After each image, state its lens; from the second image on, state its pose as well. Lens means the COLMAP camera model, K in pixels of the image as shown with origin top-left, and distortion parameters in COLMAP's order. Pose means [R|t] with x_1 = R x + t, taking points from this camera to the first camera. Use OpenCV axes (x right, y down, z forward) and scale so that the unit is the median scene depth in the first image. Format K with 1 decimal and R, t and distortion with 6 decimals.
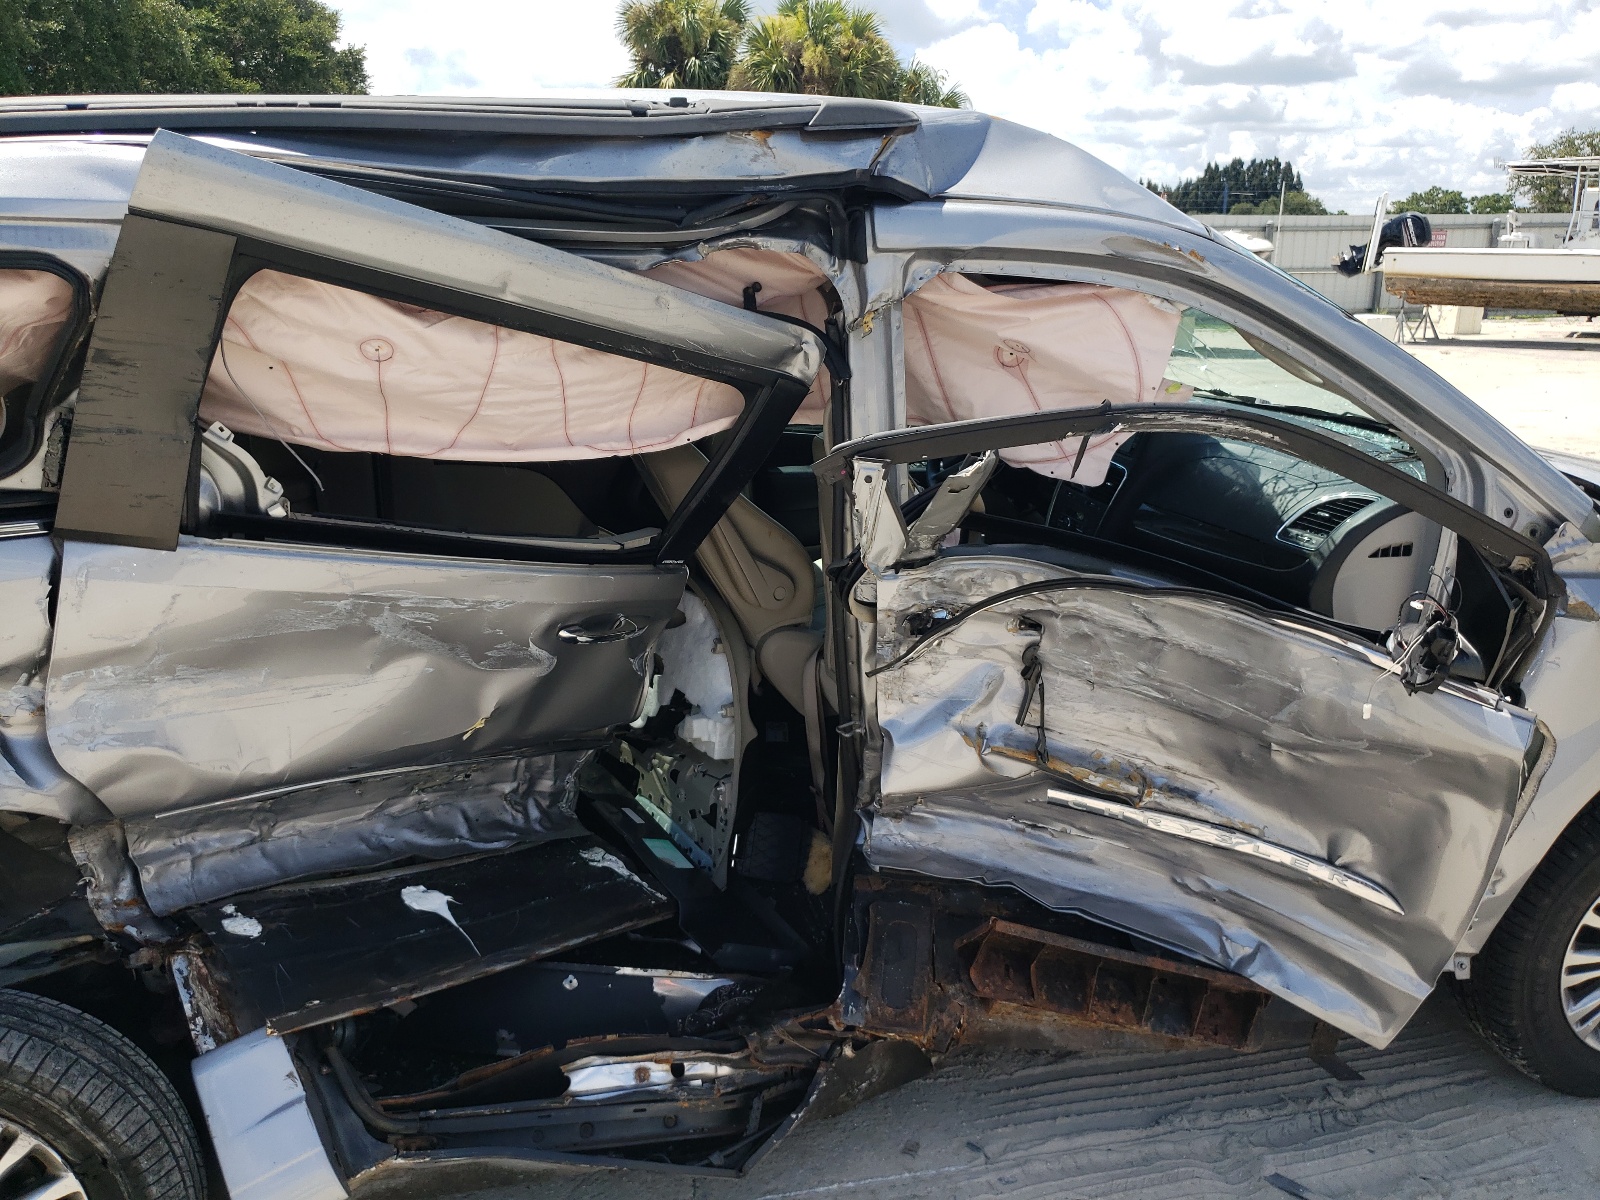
lens RADIAL K [[1215.4, 0, 800.0], [0, 1215.4, 600.0], [0, 0, 1]] dist [0.010142, 0.001911]
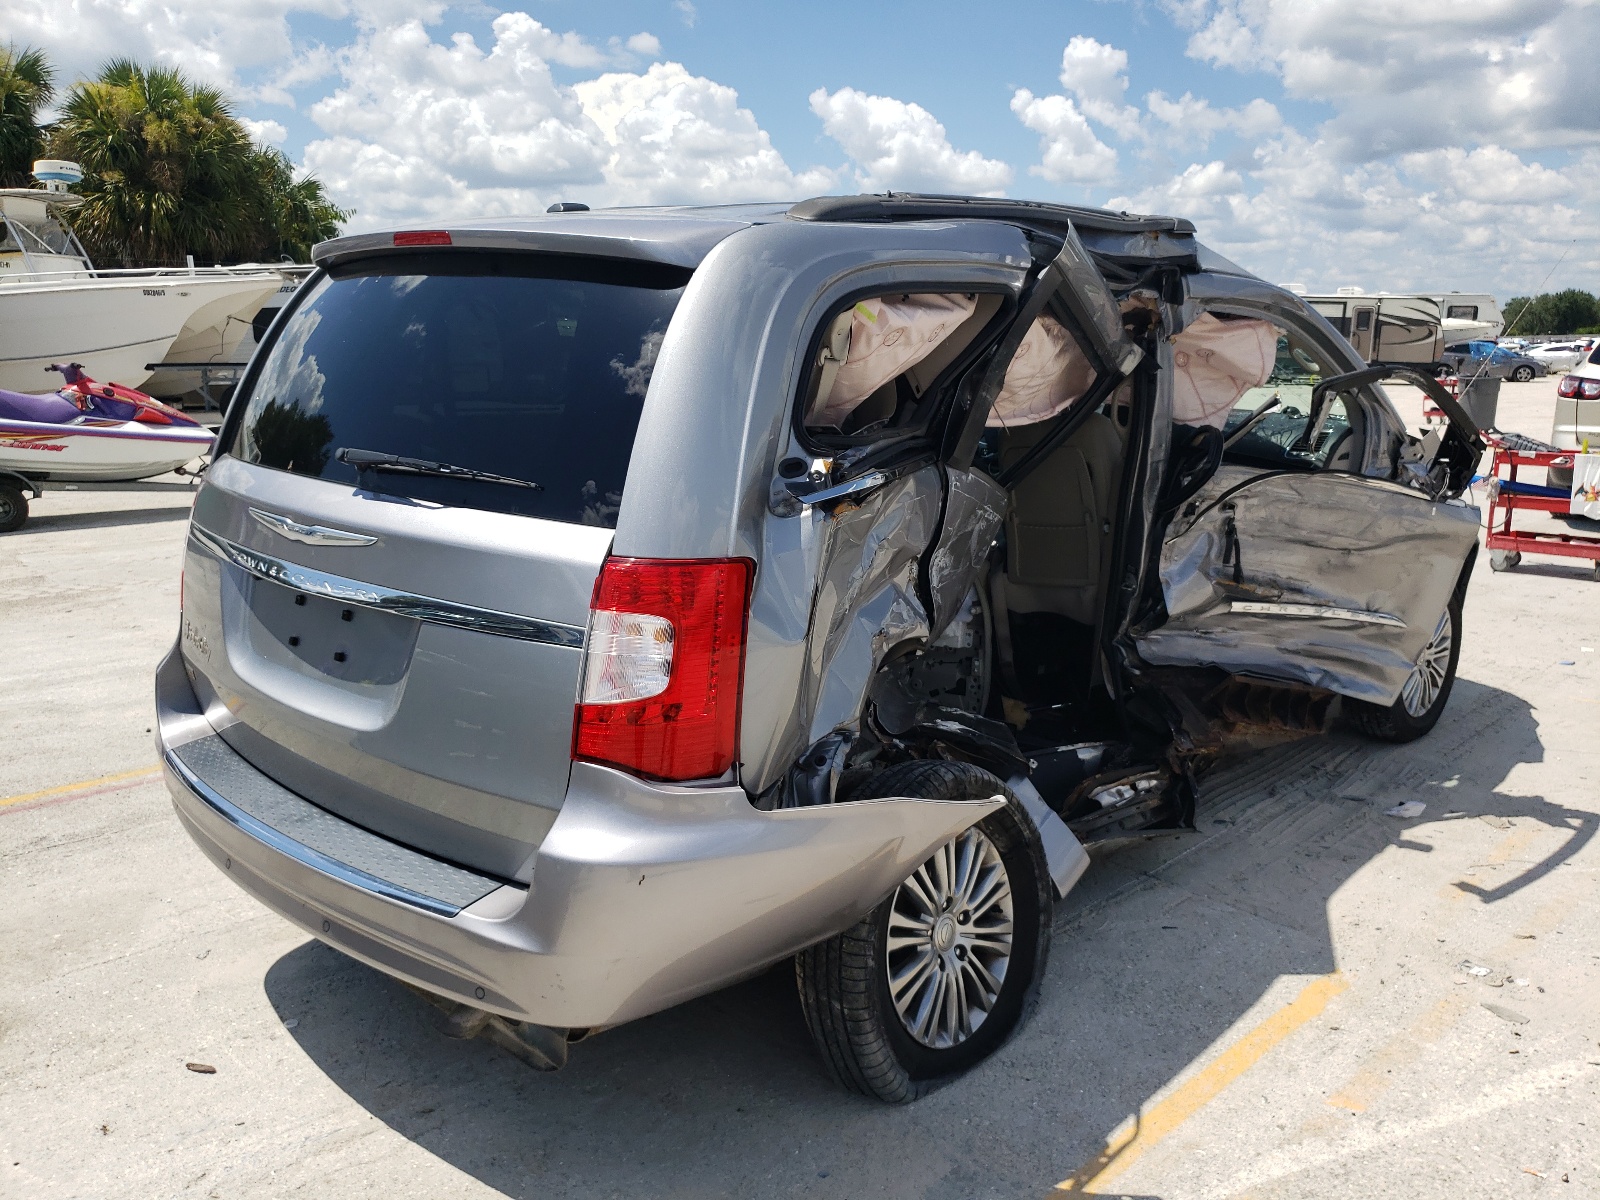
lens RADIAL K [[1215.4, 0, 800.0], [0, 1215.4, 600.0], [0, 0, 1]] dist [0.010142, 0.001911]
pose [[0.846335, -0.109567, 0.521259, -1.243866], [0.146298, 0.988795, -0.029693, 0.112766], [-0.512165, 0.101390, 0.852882, -0.185719]]
